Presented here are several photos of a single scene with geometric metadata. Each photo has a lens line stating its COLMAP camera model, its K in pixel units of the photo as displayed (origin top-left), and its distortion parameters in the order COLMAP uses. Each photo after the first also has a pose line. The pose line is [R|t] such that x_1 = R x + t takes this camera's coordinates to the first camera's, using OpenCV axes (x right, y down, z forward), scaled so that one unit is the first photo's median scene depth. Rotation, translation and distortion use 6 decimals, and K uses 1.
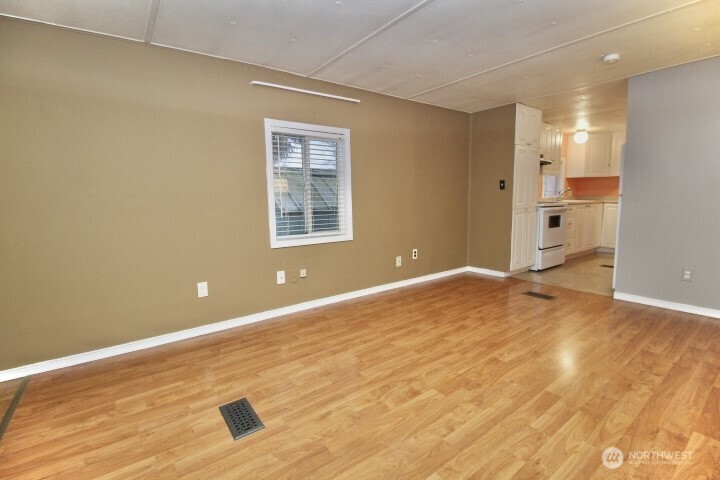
lens RADIAL K [[331.6, 0, 361.6], [0, 331.6, 237.7], [0, 0, 1]] dist [-0.011232, -0.007341]
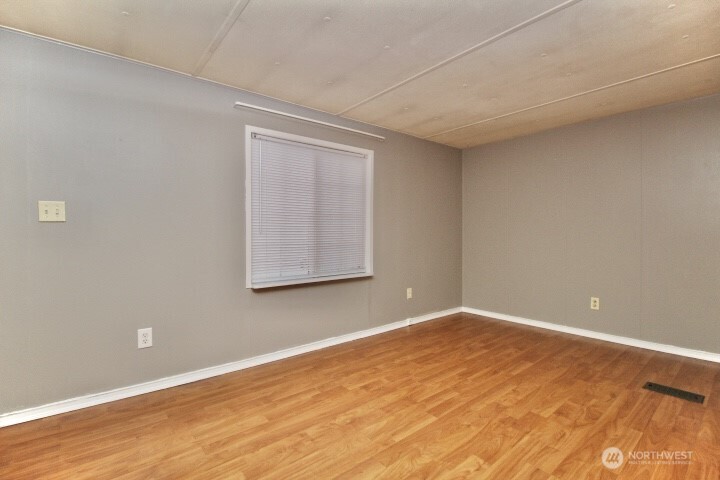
lens RADIAL K [[331.6, 0, 357.0], [0, 331.6, 236.3], [0, 0, 1]] dist [-0.011232, -0.007341]
pose [[-0.999067, 0.022648, -0.036769, 0.864860], [0.017589, 0.991026, 0.132509, -0.249526], [0.039440, 0.131738, -0.990500, 2.006012]]
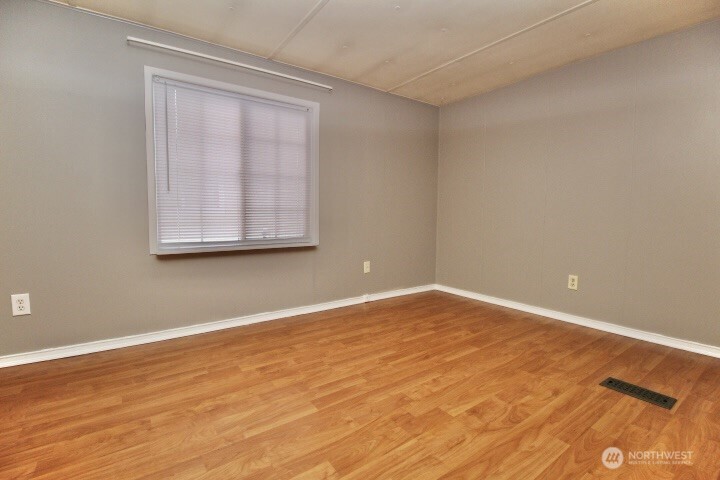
lens RADIAL K [[331.6, 0, 359.3], [0, 331.6, 237.2], [0, 0, 1]] dist [-0.011232, -0.007341]
pose [[-0.999601, 0.011187, 0.025954, 0.441751], [0.015981, 0.981146, 0.192604, -0.136028], [-0.023310, 0.192942, -0.980933, 1.803210]]
